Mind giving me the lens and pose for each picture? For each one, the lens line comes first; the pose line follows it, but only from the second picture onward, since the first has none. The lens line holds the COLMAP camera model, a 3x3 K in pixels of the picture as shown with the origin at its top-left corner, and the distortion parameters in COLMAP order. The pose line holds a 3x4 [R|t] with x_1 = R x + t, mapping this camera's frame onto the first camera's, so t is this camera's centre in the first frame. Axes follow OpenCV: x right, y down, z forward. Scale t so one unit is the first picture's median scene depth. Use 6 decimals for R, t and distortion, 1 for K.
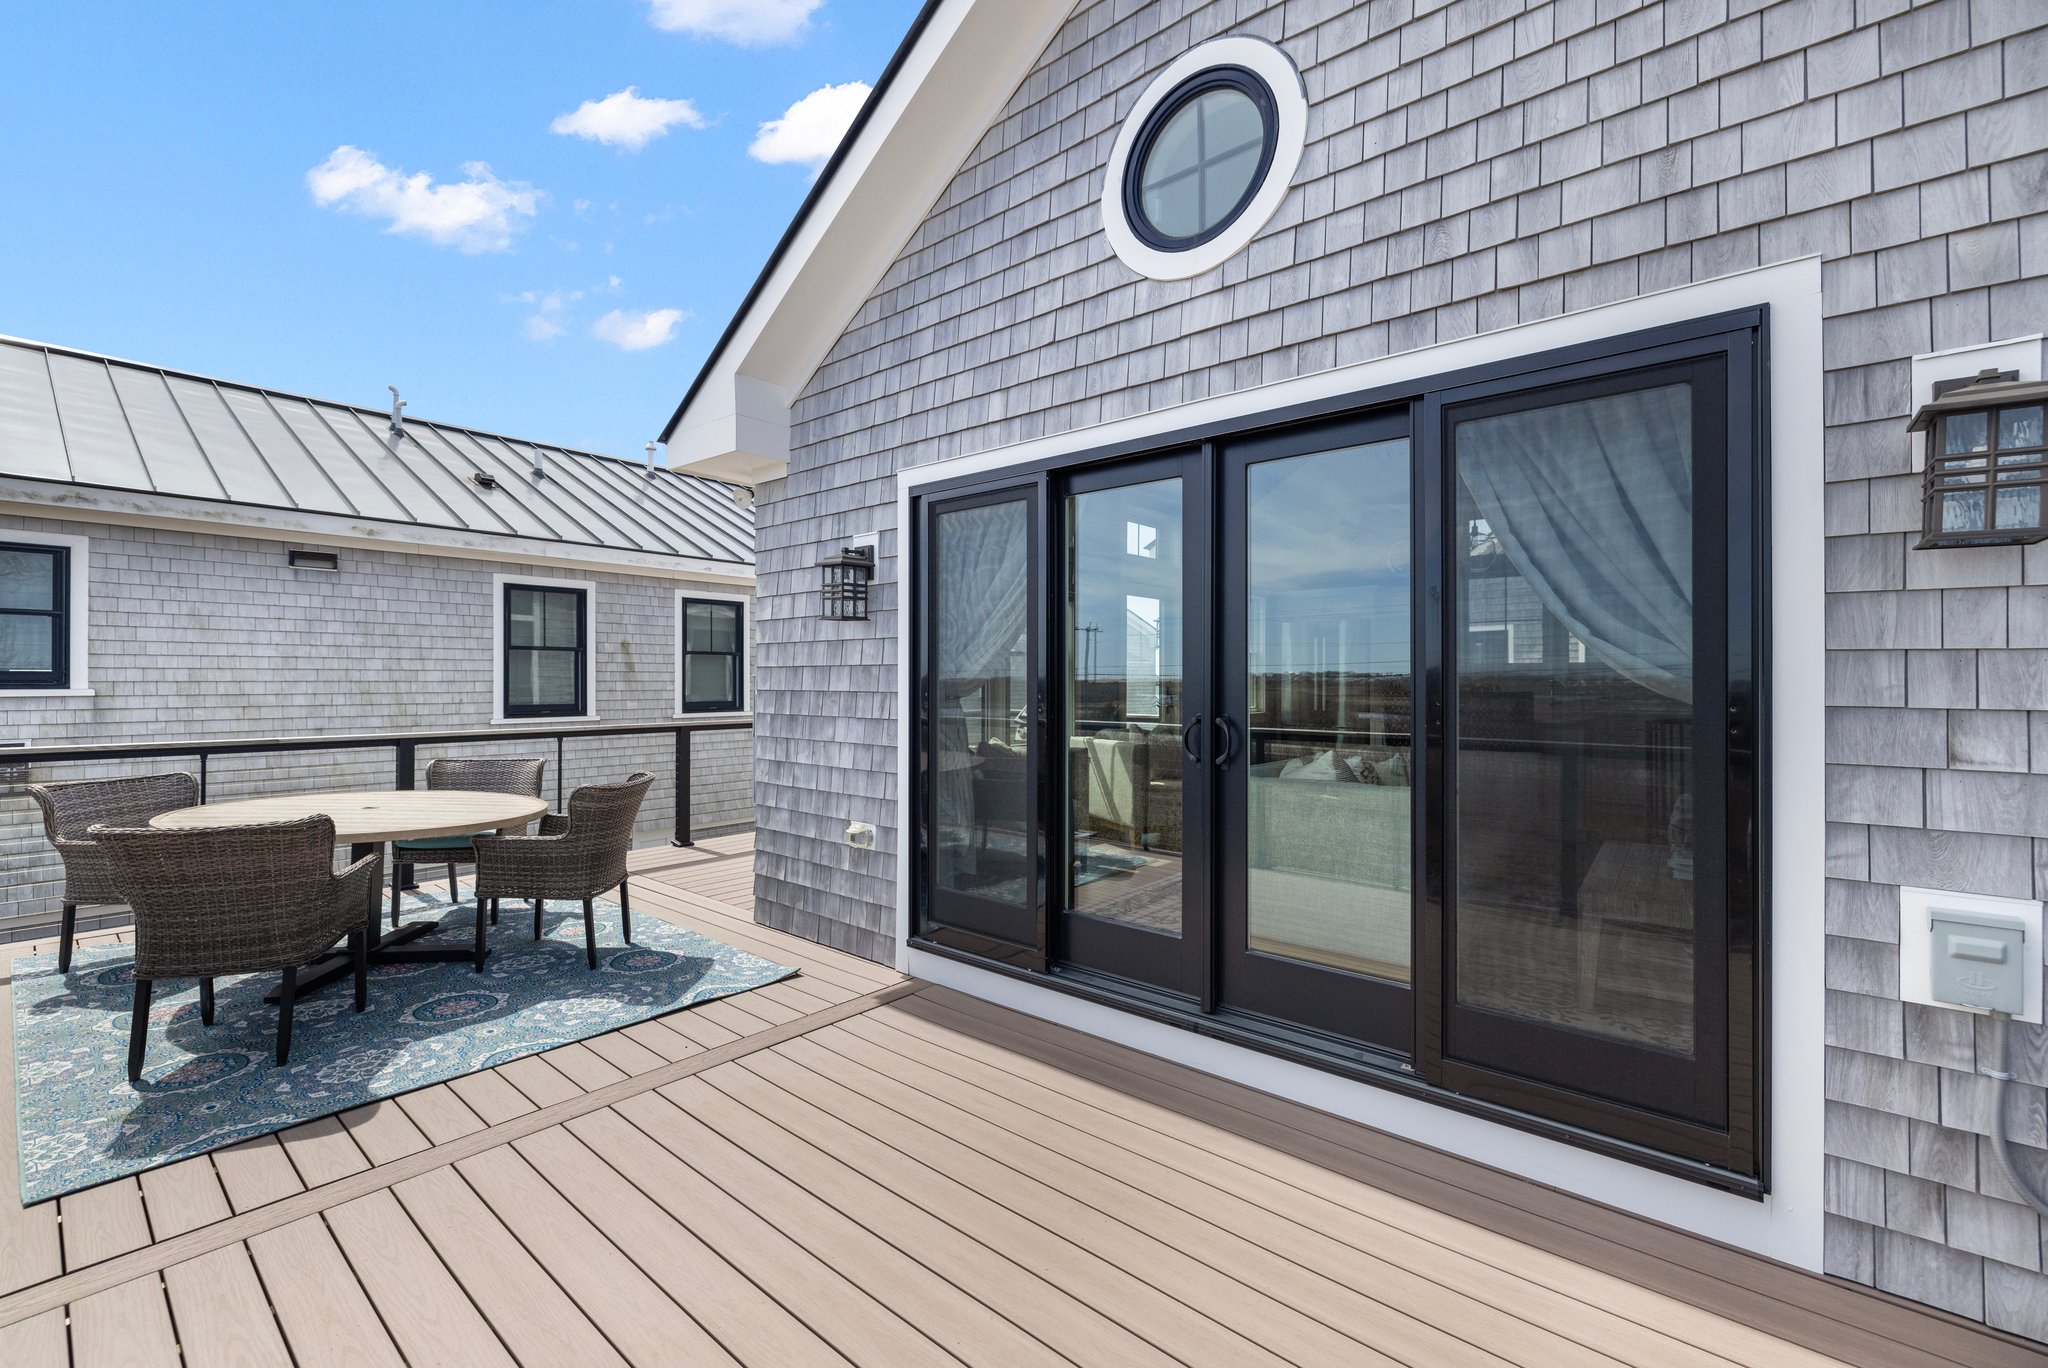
lens RADIAL K [[855.3, 0, 1009.7], [0, 855.3, 680.1], [0, 0, 1]] dist [-0.001579, 0.000004]
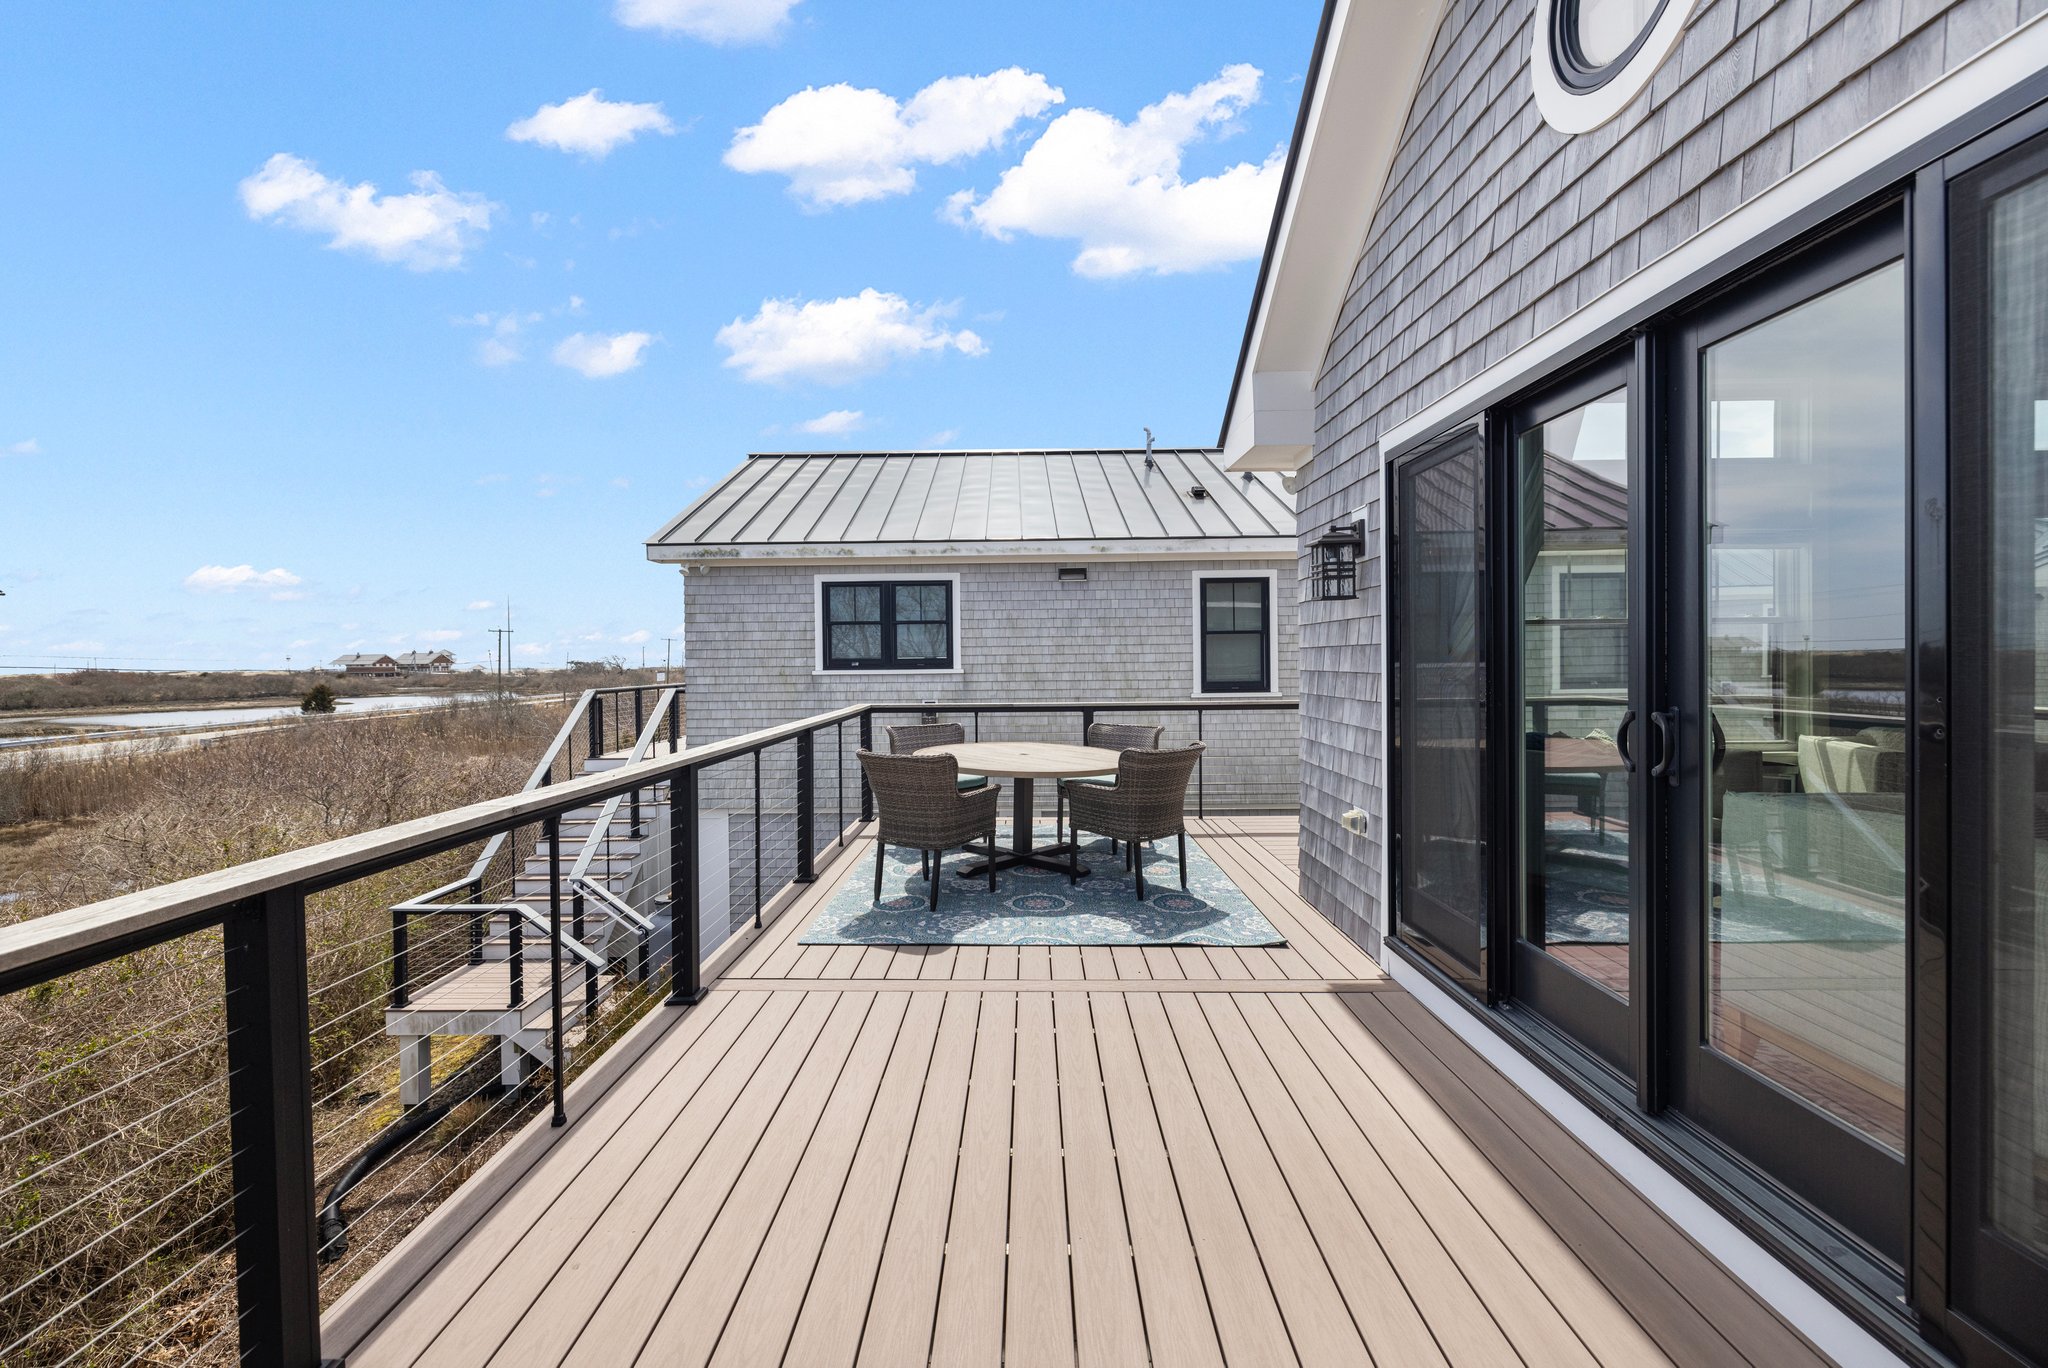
lens RADIAL K [[855.3, 0, 1006.3], [0, 855.3, 675.3], [0, 0, 1]] dist [-0.001579, 0.000004]
pose [[0.636575, 0.004911, -0.771199, 0.326897], [0.011999, 0.999796, 0.016271, -0.004080], [0.771121, -0.019611, 0.636386, 0.084185]]
